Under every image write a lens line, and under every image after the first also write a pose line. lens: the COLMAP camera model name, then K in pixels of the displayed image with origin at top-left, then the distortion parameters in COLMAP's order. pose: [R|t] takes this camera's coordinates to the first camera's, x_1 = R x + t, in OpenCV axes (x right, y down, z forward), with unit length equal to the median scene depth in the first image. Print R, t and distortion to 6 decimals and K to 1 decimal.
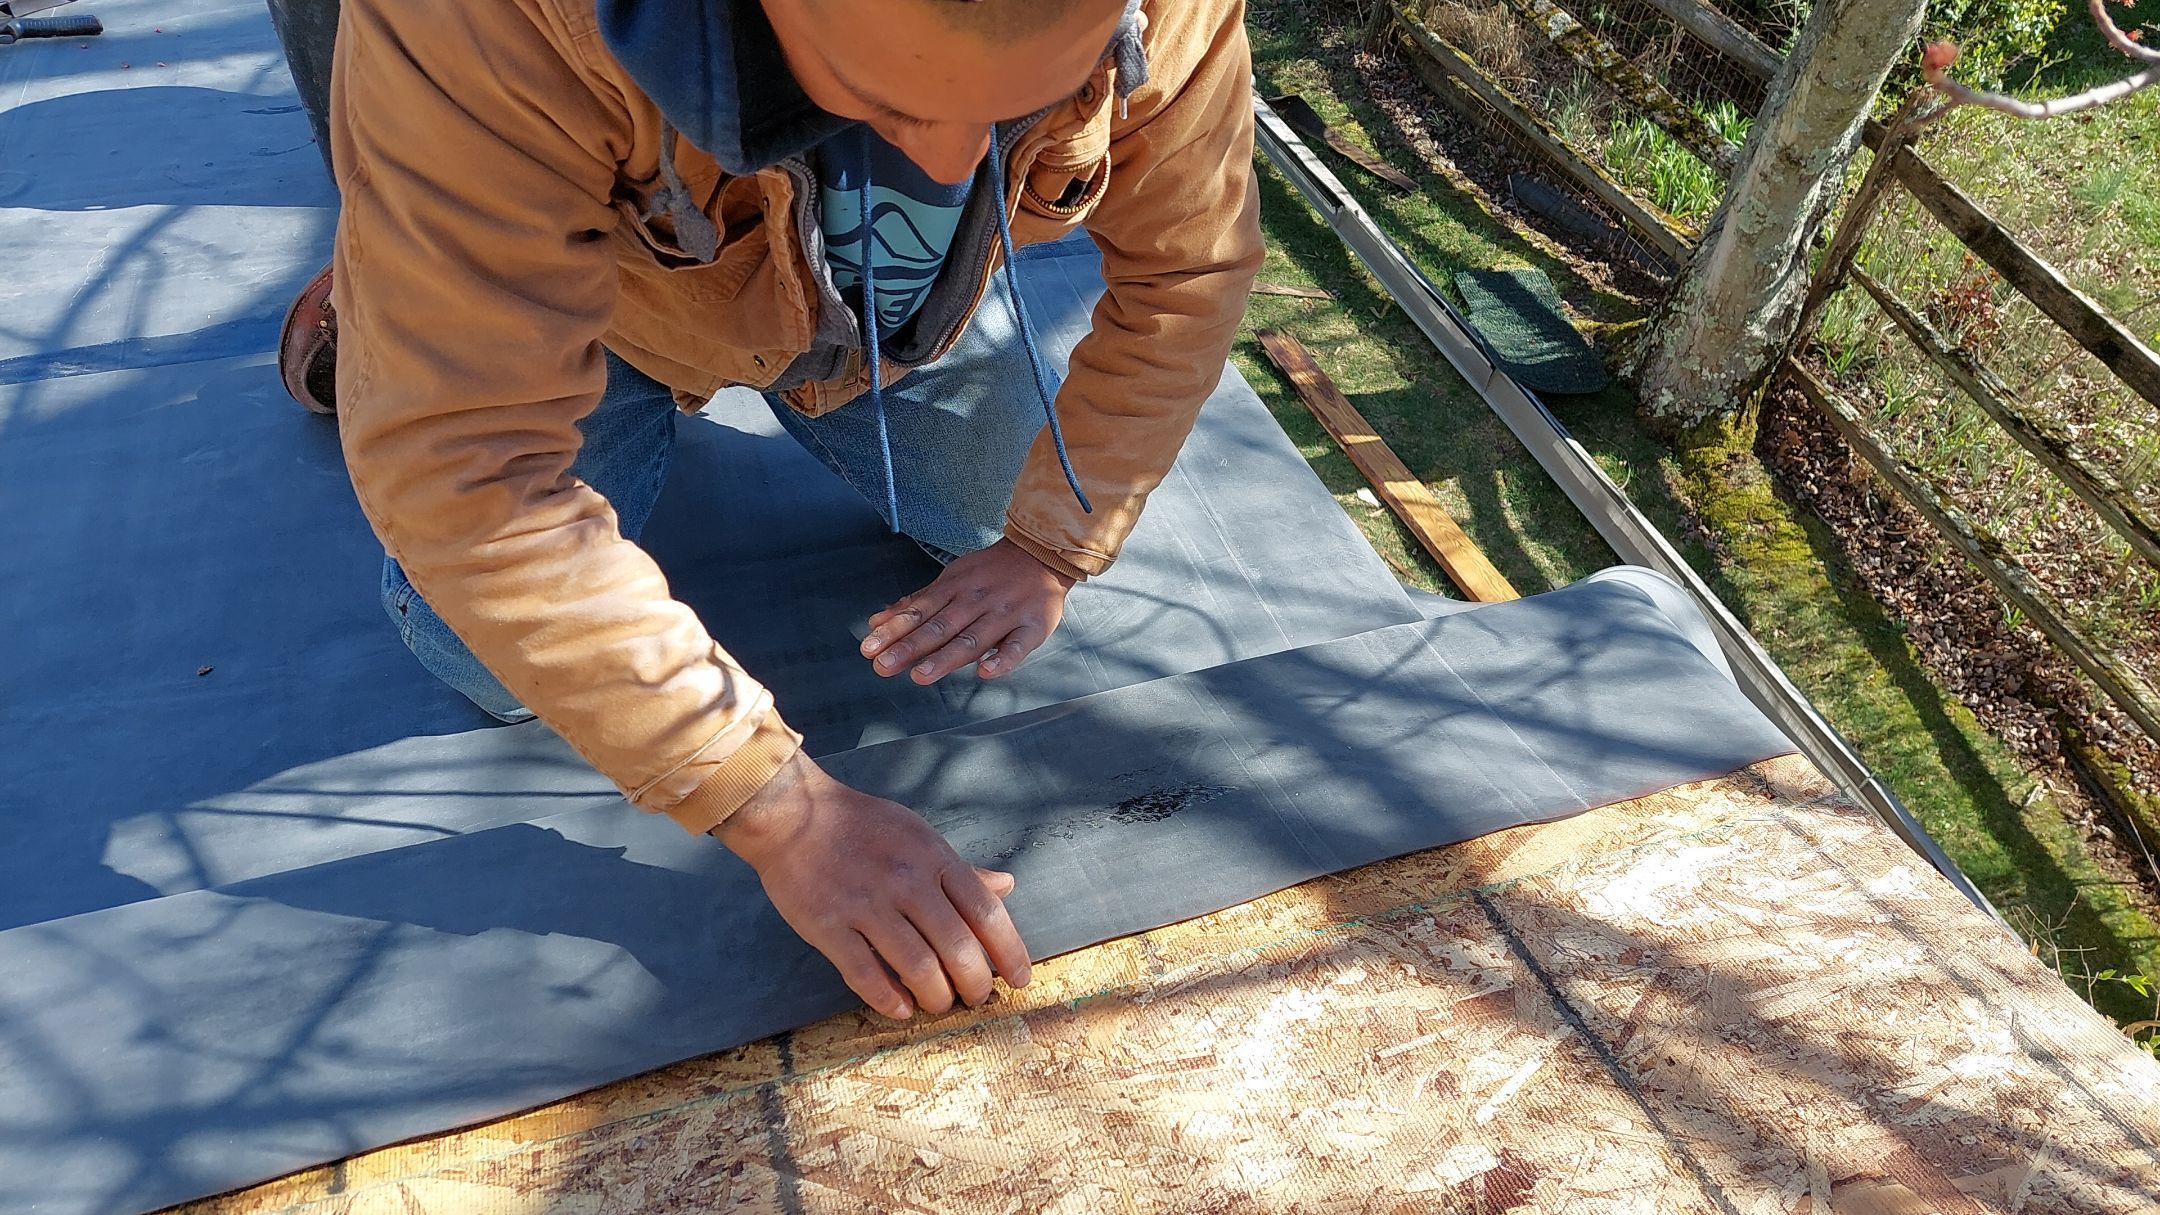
lens RADIAL K [[1554.7, 0, 1141.7], [0, 1554.7, 595.0], [0, 0, 1]] dist [0.074733, -0.068844]
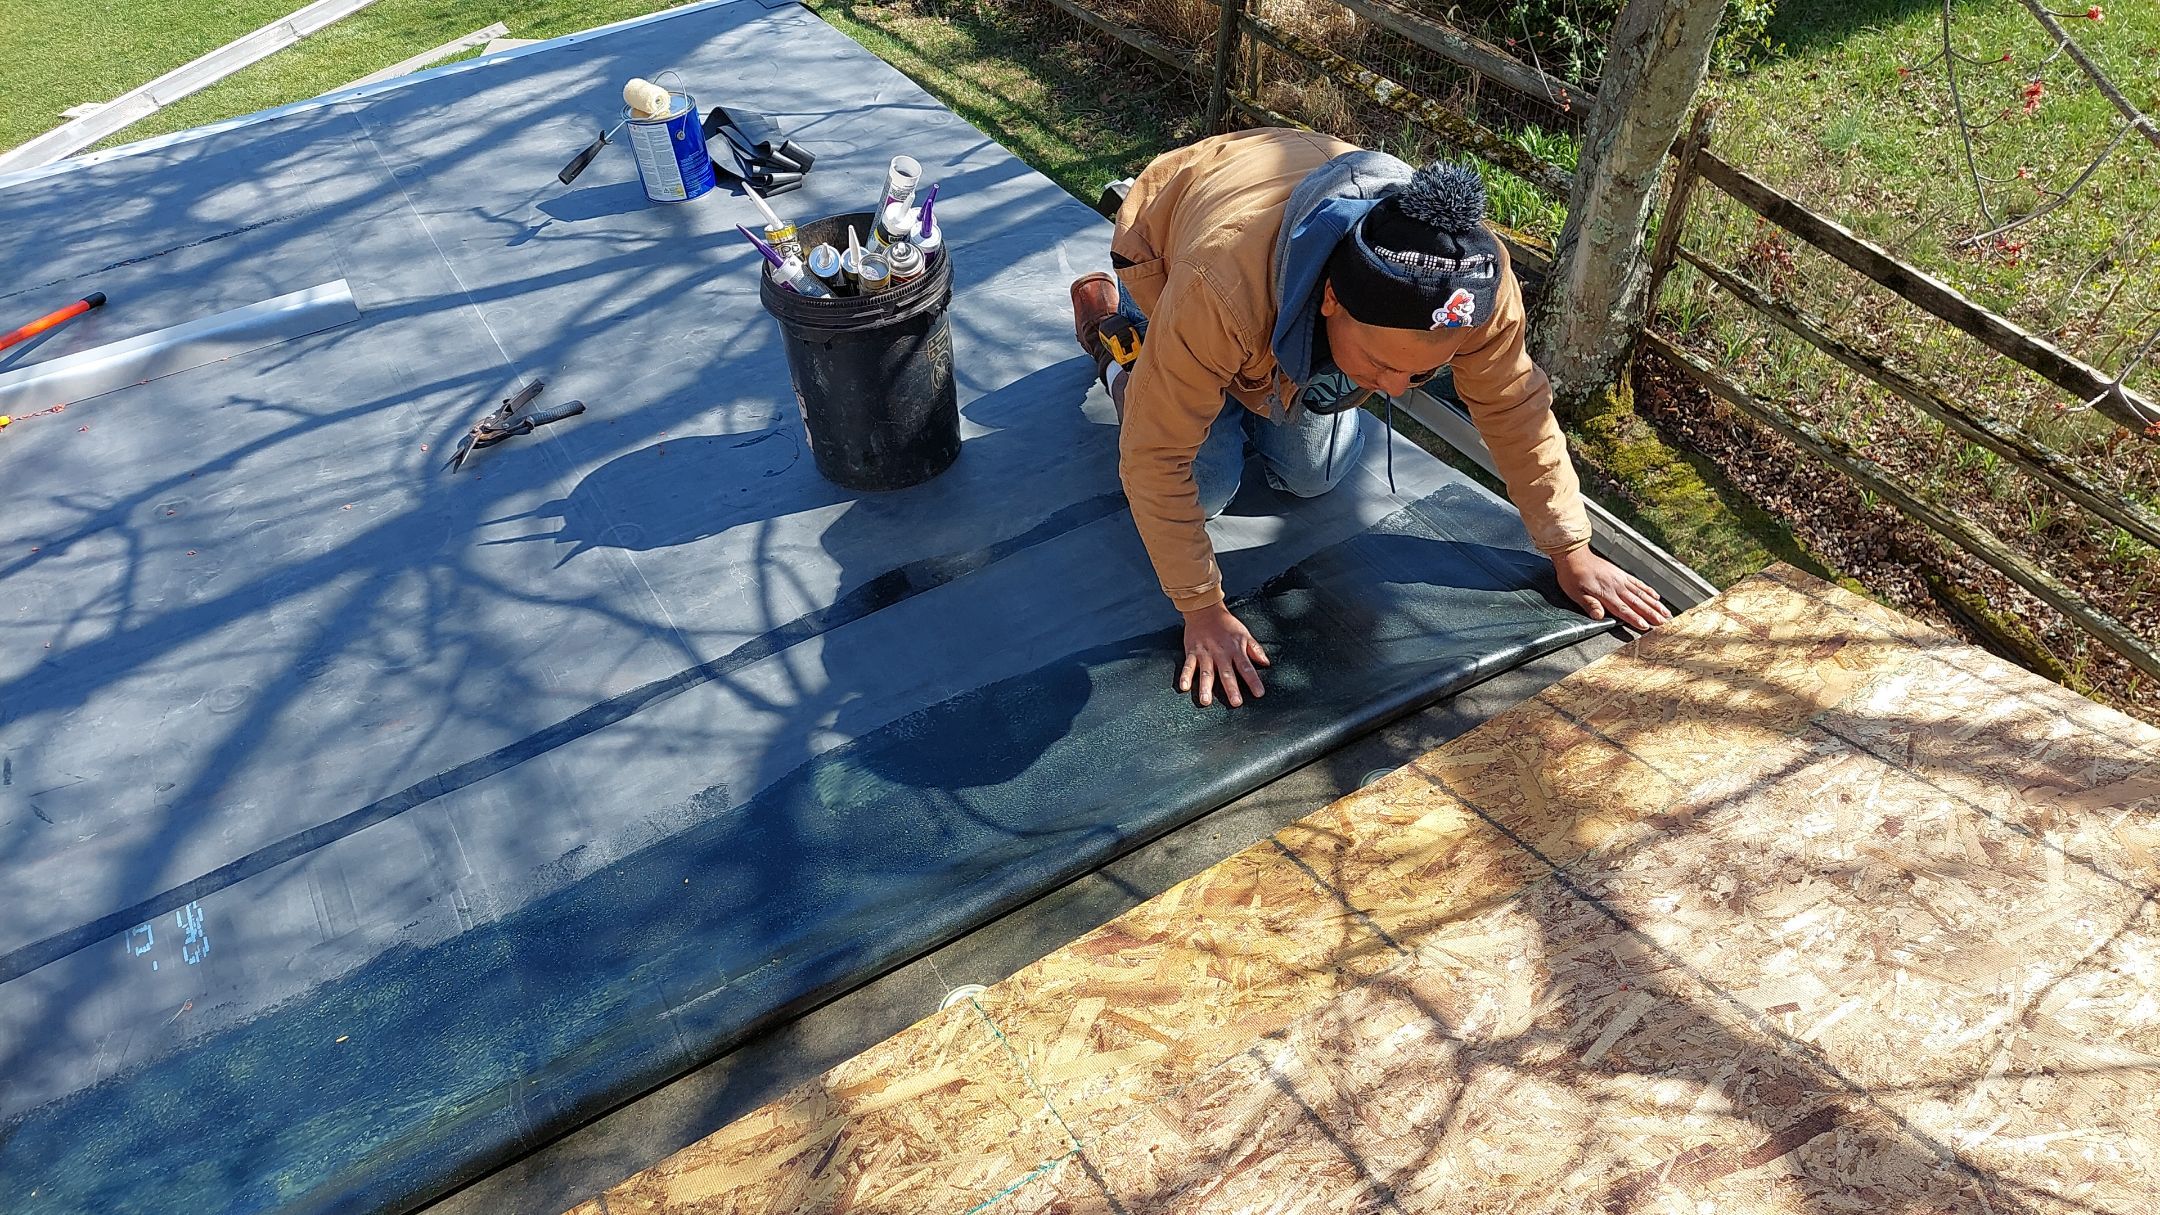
lens RADIAL K [[1547.4, 0, 1145.6], [0, 1547.4, 611.3], [0, 0, 1]] dist [0.068727, -0.079501]
pose [[0.968901, -0.227610, 0.097076, -0.134229], [0.229066, 0.973403, -0.003976, -0.024252], [-0.093589, 0.026090, 0.995269, -0.163840]]
